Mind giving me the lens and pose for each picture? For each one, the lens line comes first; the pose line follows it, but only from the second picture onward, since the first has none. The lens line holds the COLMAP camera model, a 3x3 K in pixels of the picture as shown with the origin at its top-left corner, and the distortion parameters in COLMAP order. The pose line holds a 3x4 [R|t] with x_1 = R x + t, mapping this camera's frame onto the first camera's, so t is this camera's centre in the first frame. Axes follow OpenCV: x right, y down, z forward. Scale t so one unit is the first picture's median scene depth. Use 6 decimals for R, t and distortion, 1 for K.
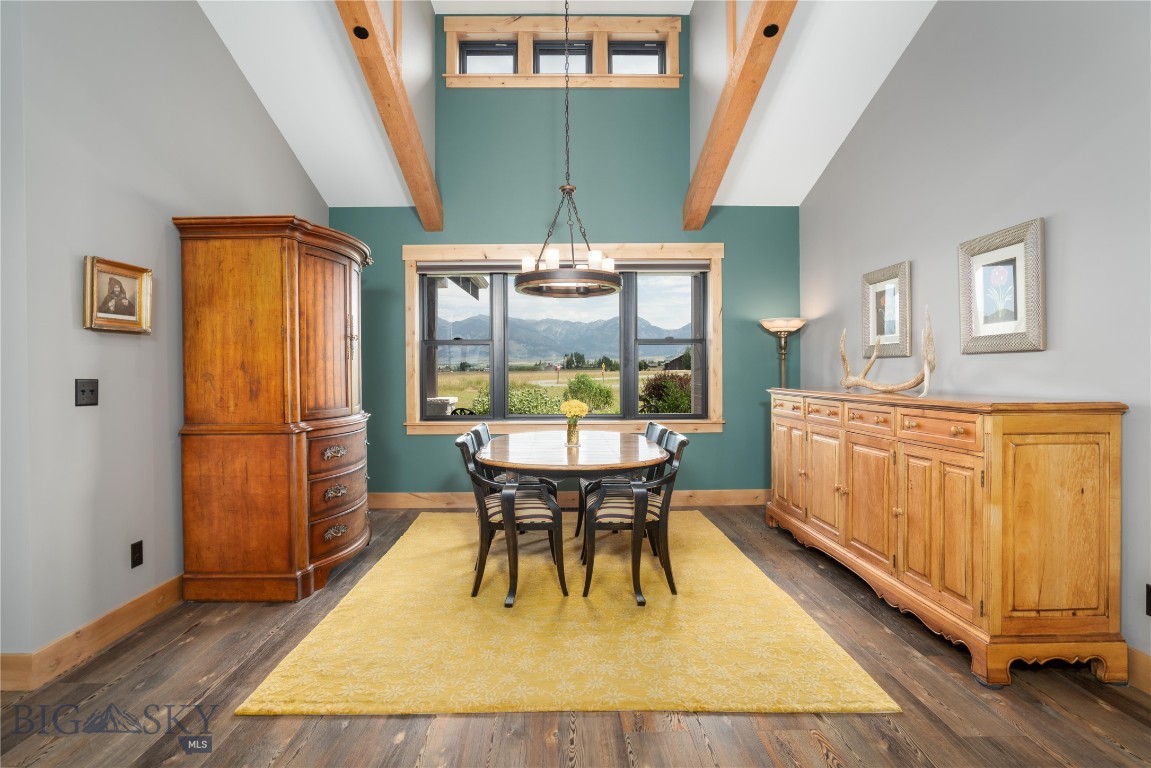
lens RADIAL K [[579.4, 0, 564.5], [0, 579.4, 375.2], [0, 0, 1]] dist [-0.029356, 0.002284]
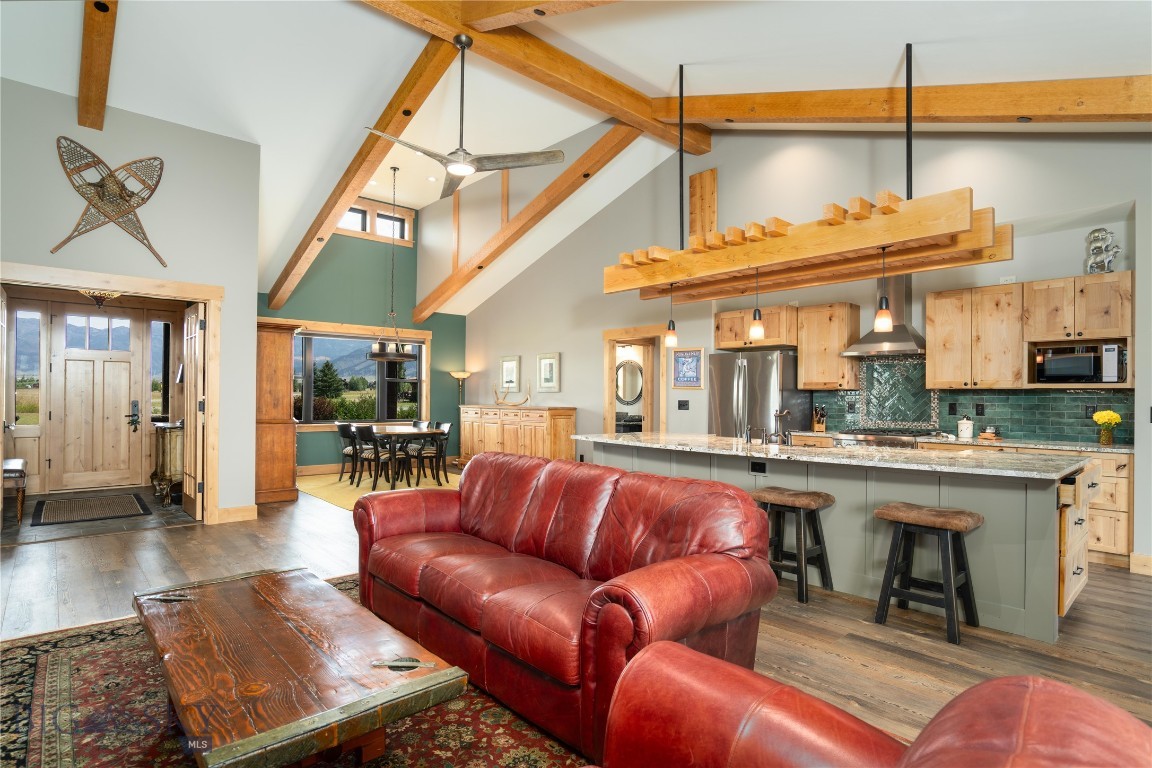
lens RADIAL K [[579.9, 0, 570.3], [0, 579.9, 386.5], [0, 0, 1]] dist [-0.029356, 0.002284]
pose [[0.750533, 0.025381, 0.660345, -1.141466], [-0.010416, 0.999592, -0.026582, 0.009211], [-0.660751, 0.013073, 0.750492, -1.341020]]
